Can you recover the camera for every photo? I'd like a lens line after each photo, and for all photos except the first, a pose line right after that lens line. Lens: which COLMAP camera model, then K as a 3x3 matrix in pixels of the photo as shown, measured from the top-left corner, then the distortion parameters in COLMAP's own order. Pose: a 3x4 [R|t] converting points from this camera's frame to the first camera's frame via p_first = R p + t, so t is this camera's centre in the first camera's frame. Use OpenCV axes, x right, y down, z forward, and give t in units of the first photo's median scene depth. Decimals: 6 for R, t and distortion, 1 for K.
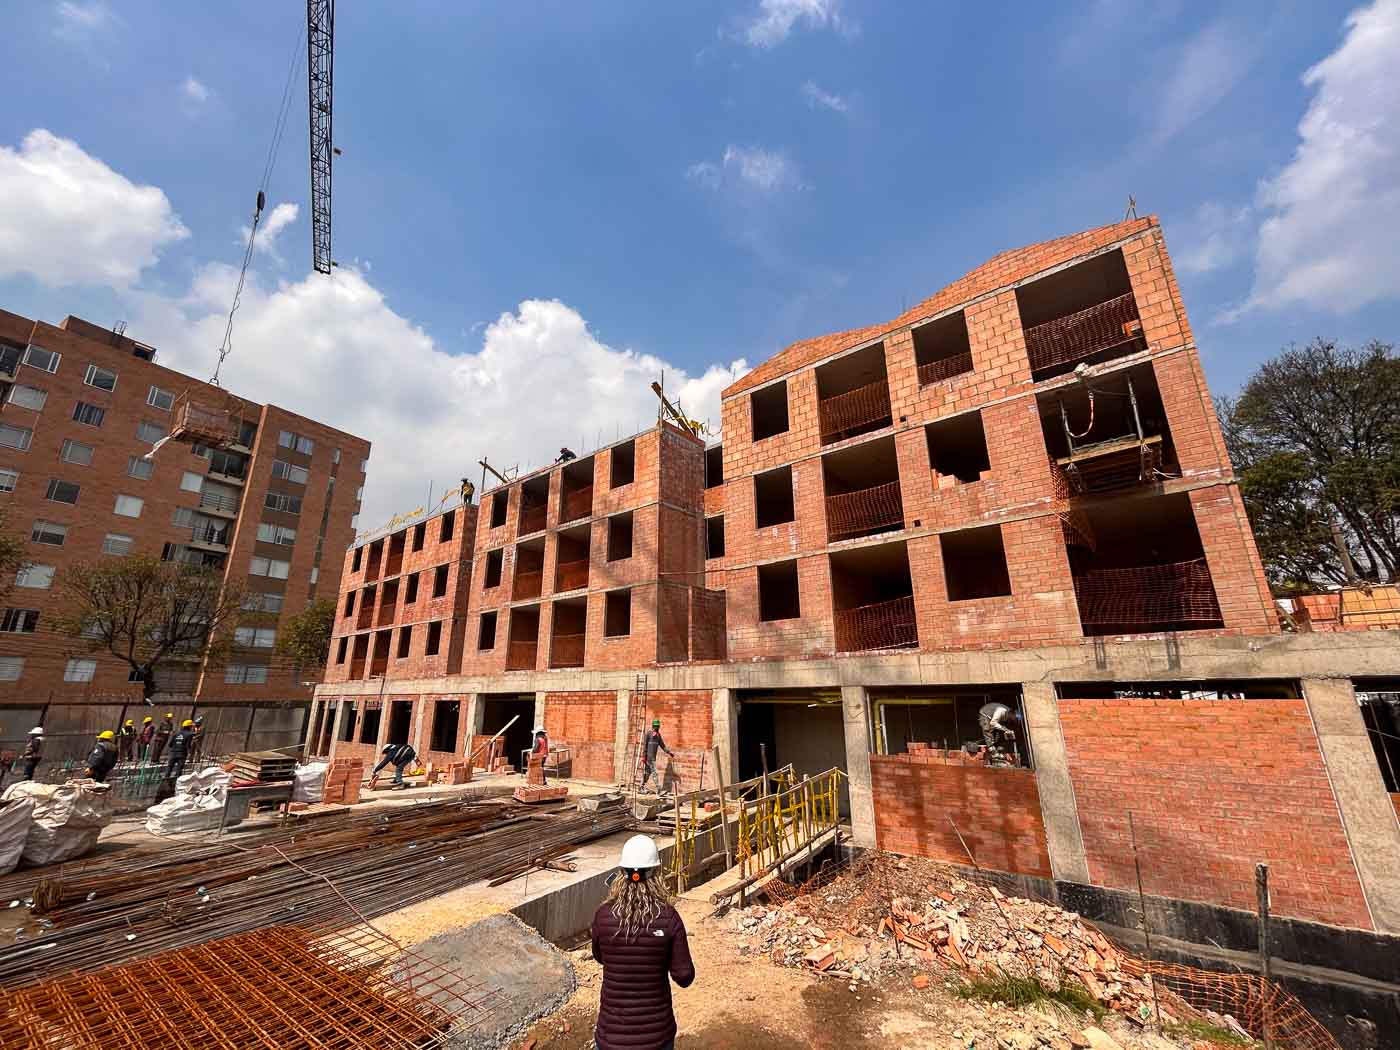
lens RADIAL K [[565.2, 0, 698.7], [0, 565.2, 527.7], [0, 0, 1]] dist [-0.000416, -0.000034]
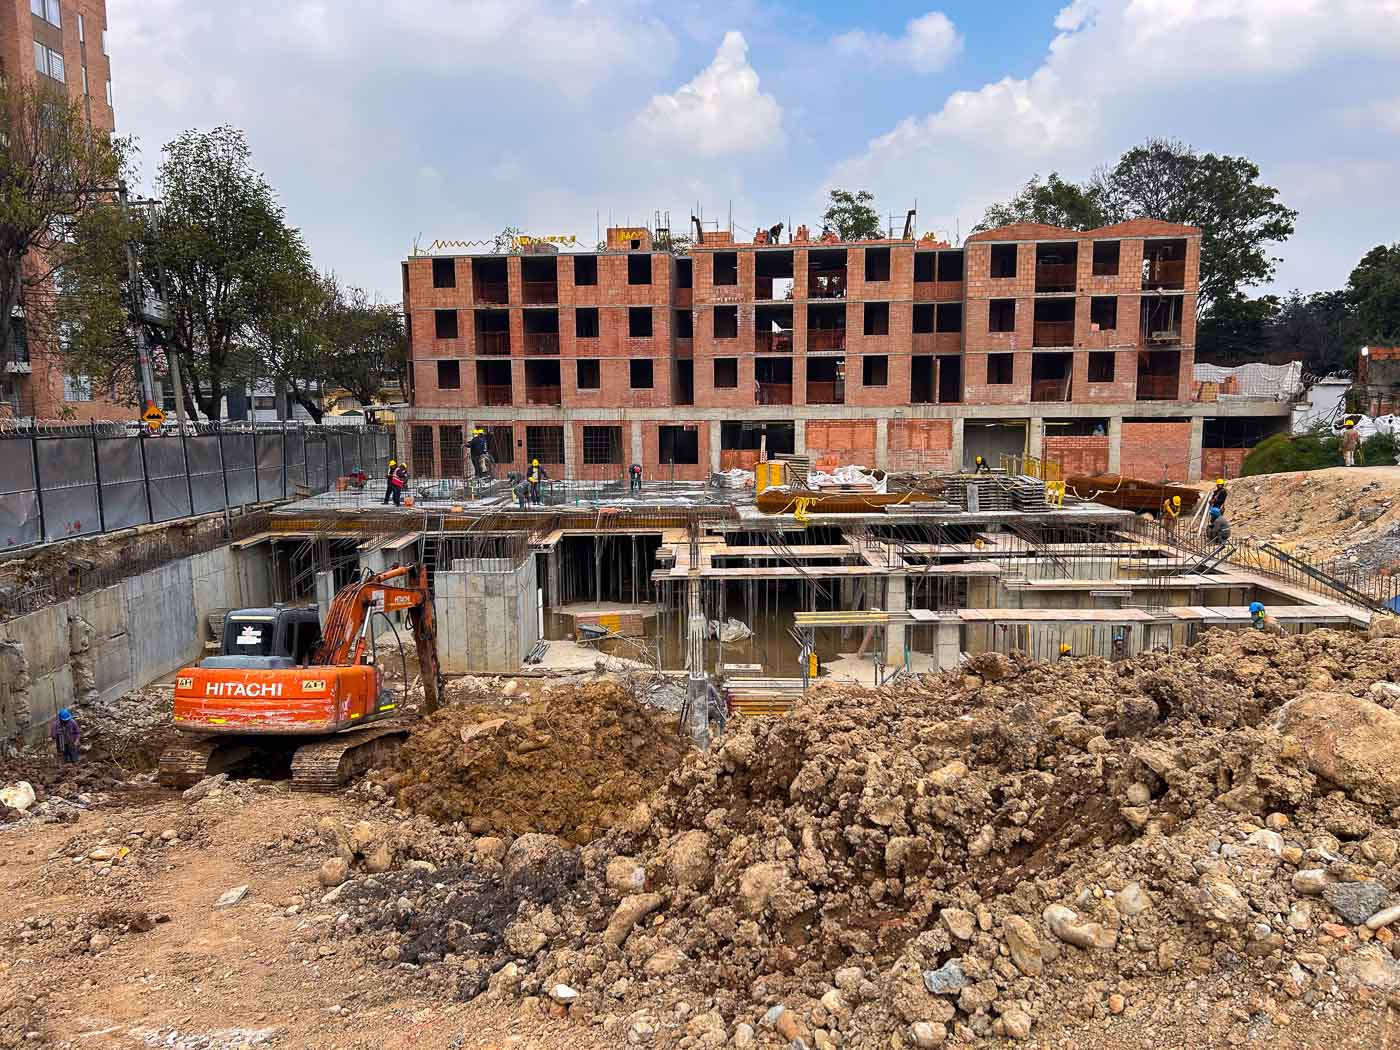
lens RADIAL K [[1052.5, 0, 702.5], [0, 1052.5, 526.3], [0, 0, 1]] dist [0.072007, -0.047529]
pose [[0.852359, -0.068986, 0.518387, -1.981684], [-0.147049, 0.919650, 0.364170, -0.421399], [-0.501857, -0.386632, 0.773728, -1.116937]]
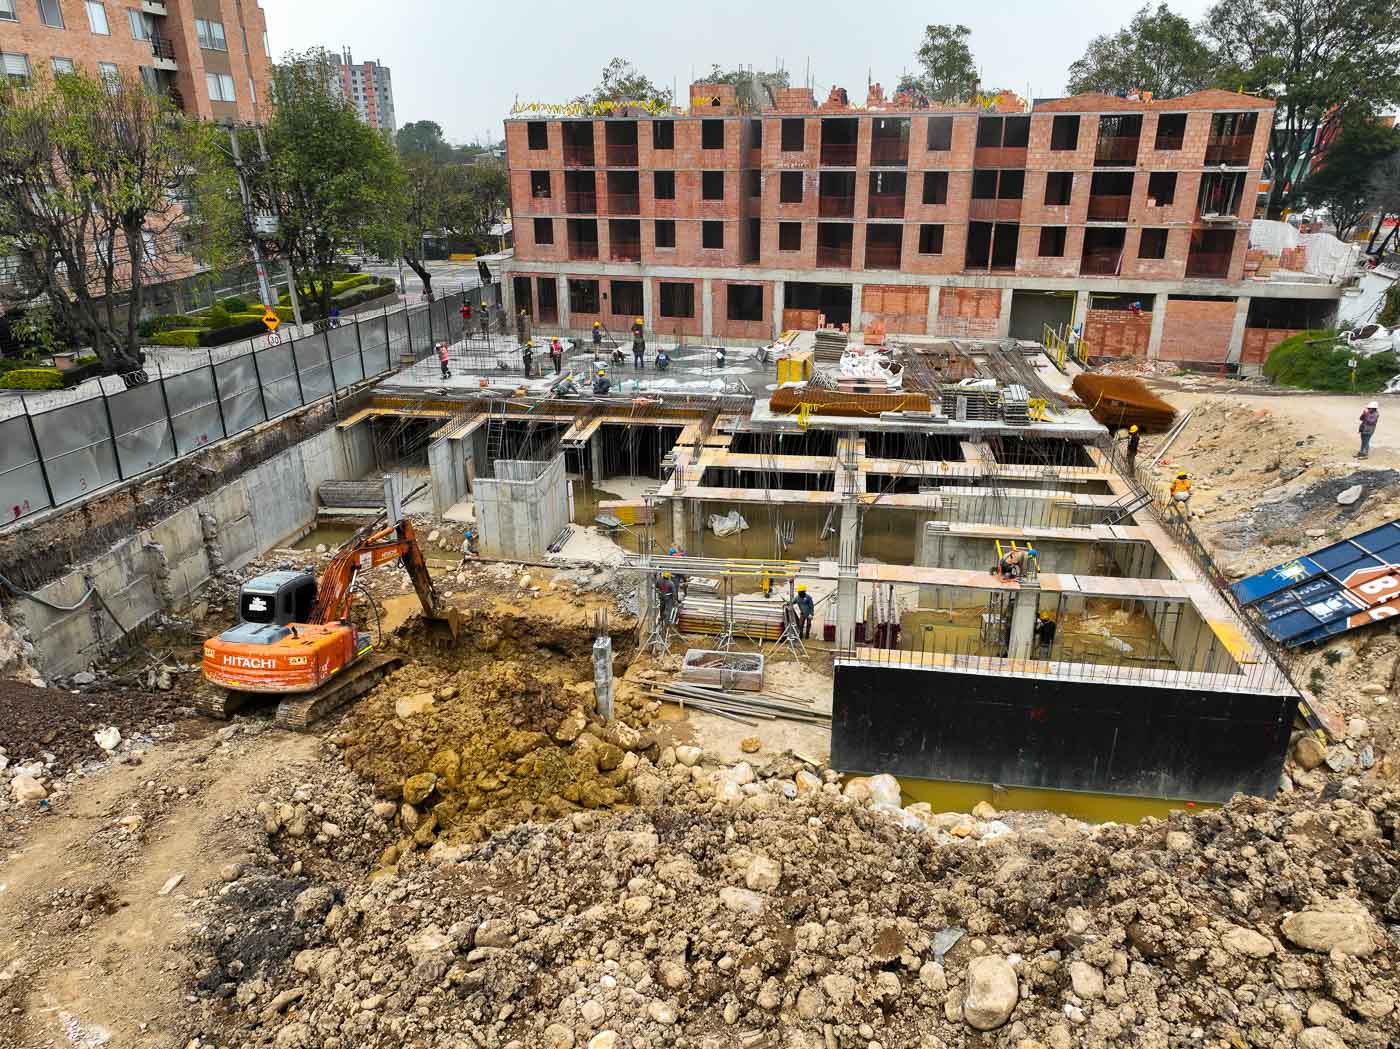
lens RADIAL K [[981.4, 0, 700.2], [0, 981.4, 524.3], [0, 0, 1]] dist [-0.002016, 0.014615]
pose [[0.926126, -0.136436, 0.351676, -1.773799], [-0.108523, 0.796511, 0.594806, -0.764513], [-0.361266, -0.589030, 0.722863, -1.223135]]
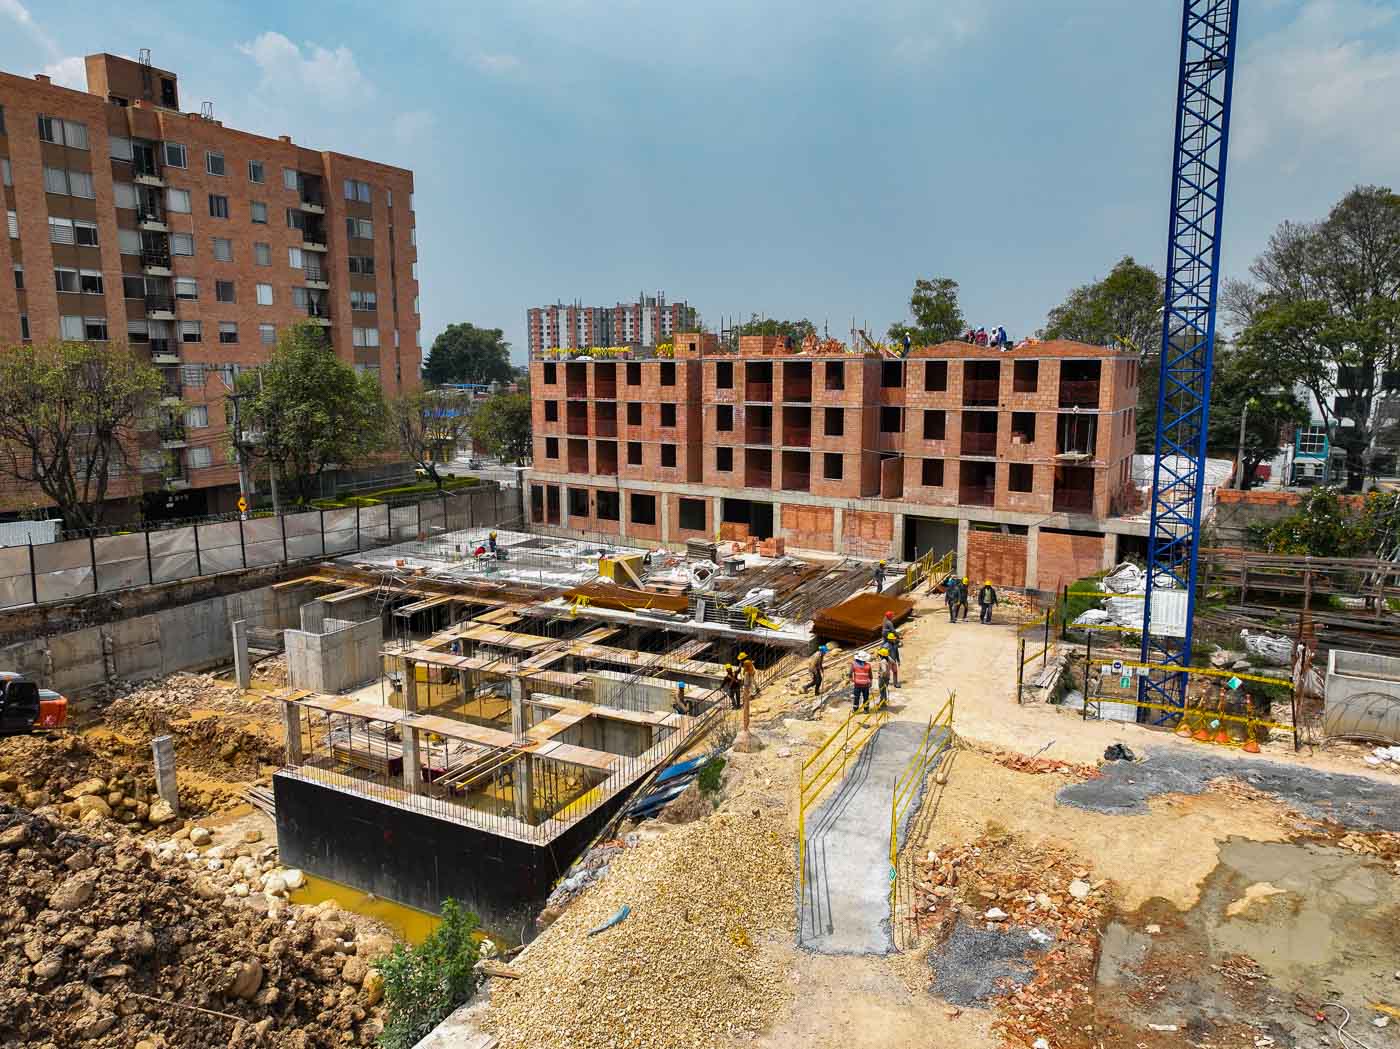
lens RADIAL K [[981.4, 0, 698.4], [0, 981.4, 524.6], [0, 0, 1]] dist [-0.002016, 0.014615]
pose [[0.998442, -0.004301, 0.055641, -0.704979], [-0.020347, 0.900340, 0.434712, -0.968394], [-0.051965, -0.435167, 0.898849, -1.747532]]
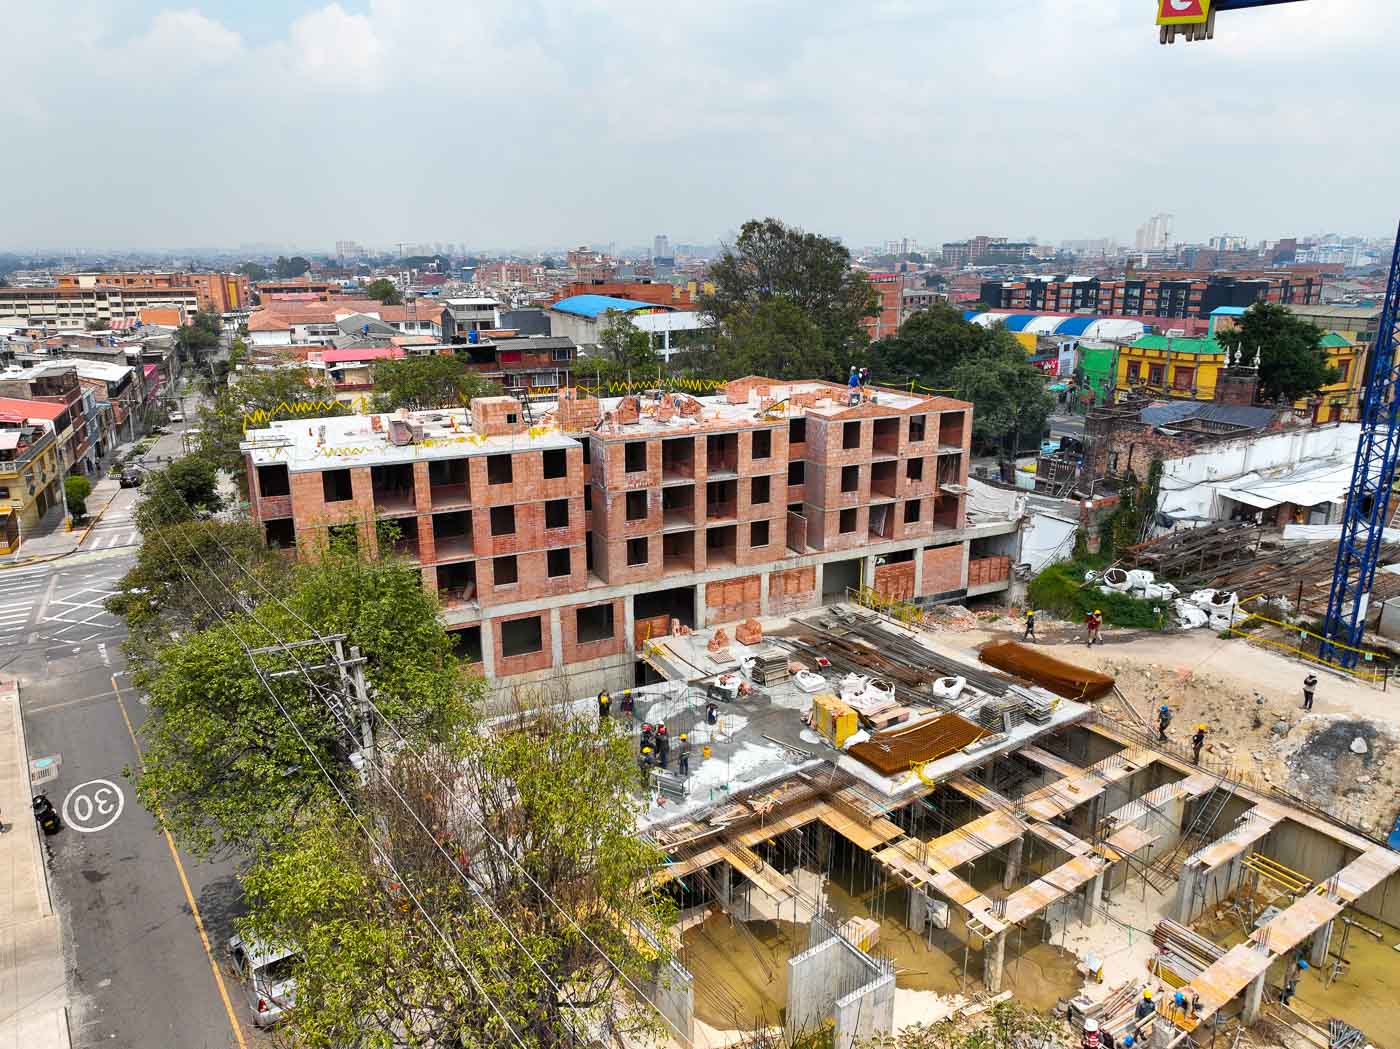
lens RADIAL K [[981.4, 0, 692.6], [0, 981.4, 528.7], [0, 0, 1]] dist [-0.002016, 0.014615]
pose [[0.421804, -0.243828, 0.873286, -2.749132], [-0.259268, 0.890509, 0.373865, -0.901136], [-0.868828, -0.384113, 0.312404, 0.222484]]
